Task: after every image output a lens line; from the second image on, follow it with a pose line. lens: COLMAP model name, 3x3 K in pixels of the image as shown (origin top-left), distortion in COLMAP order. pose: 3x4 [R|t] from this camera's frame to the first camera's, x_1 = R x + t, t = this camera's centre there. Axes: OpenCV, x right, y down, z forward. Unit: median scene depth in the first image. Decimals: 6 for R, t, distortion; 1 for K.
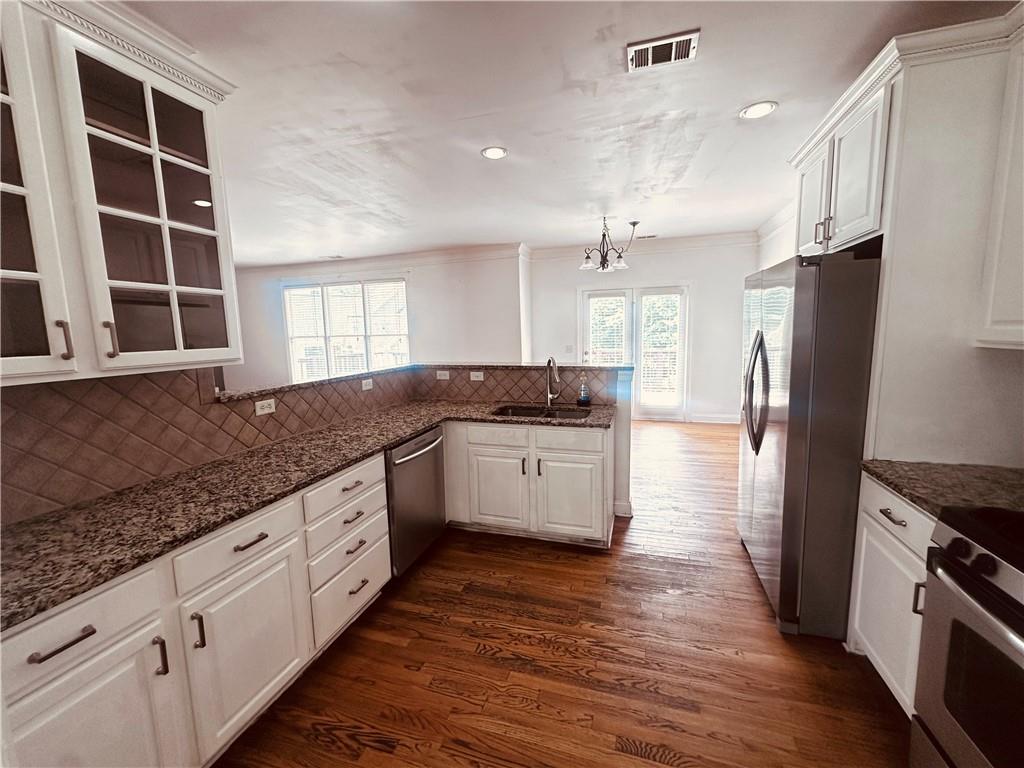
lens RADIAL K [[410.4, 0, 512.0], [0, 410.4, 384.0], [0, 0, 1]] dist [-0.002994, 0.000454]
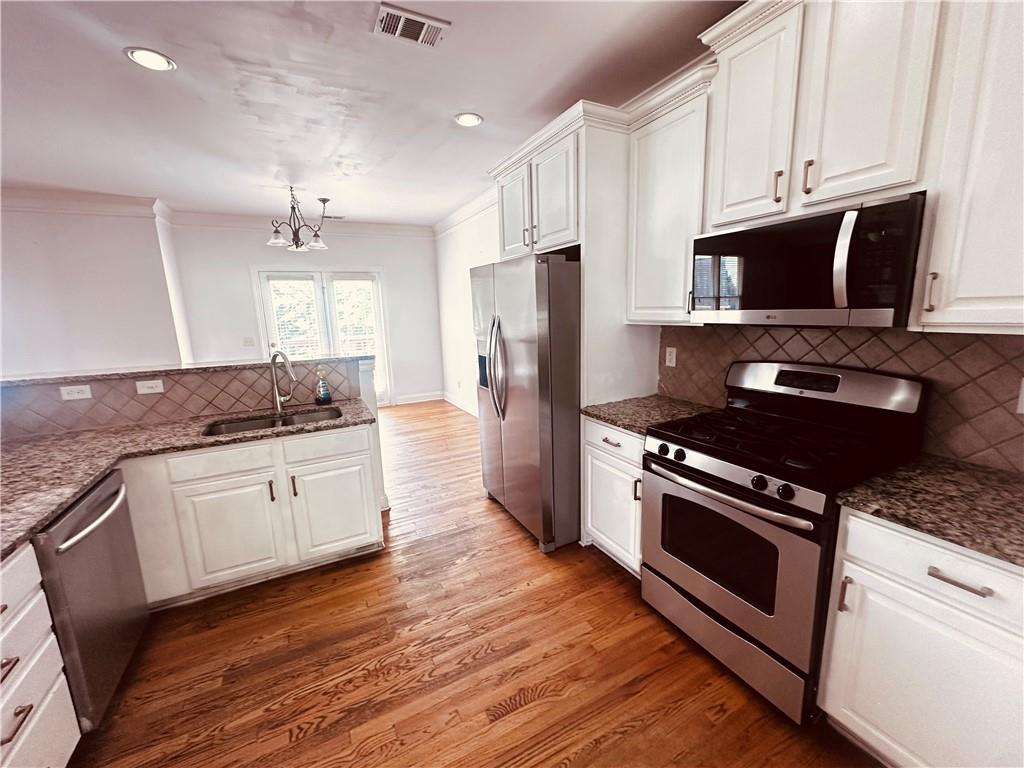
lens RADIAL K [[410.4, 0, 512.0], [0, 410.4, 384.0], [0, 0, 1]] dist [-0.002994, 0.000454]
pose [[0.708960, -0.126255, 0.693855, -0.219896], [0.104811, 0.991782, 0.073373, -0.018069], [-0.697417, 0.020705, 0.716367, 0.140630]]
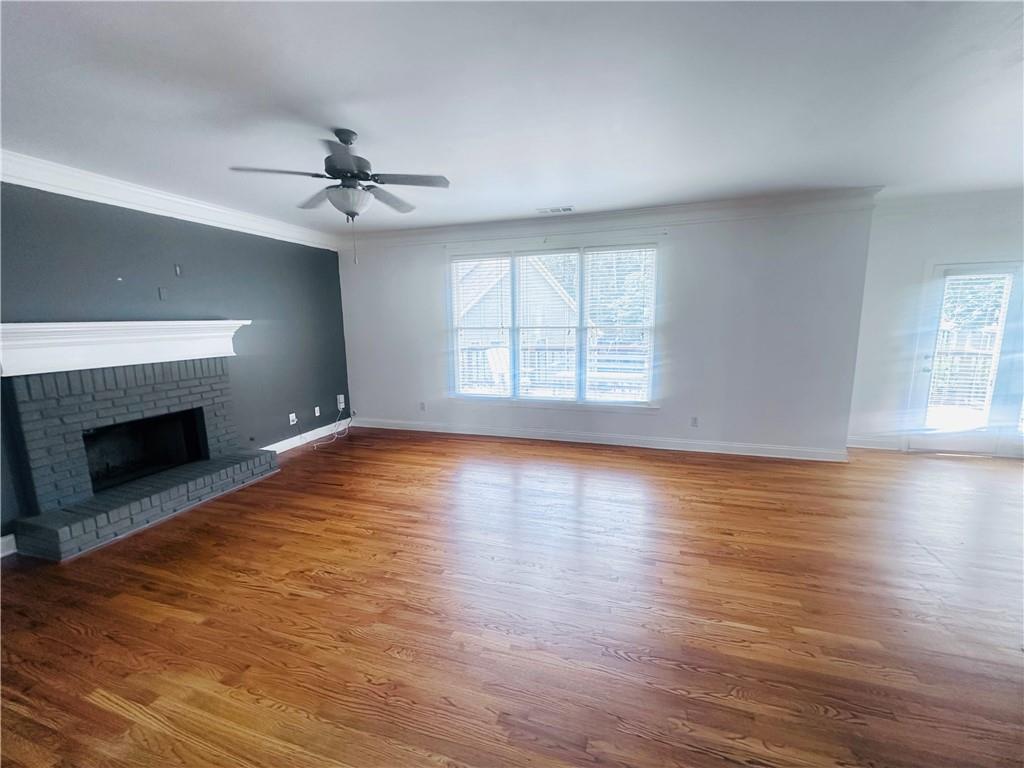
lens RADIAL K [[410.4, 0, 512.0], [0, 410.4, 384.0], [0, 0, 1]] dist [-0.002994, 0.000454]
pose [[0.999940, 0.010626, 0.002545, -1.621331], [-0.010690, 0.999588, 0.026644, -0.134953], [-0.002261, -0.026669, 0.999642, 1.032044]]
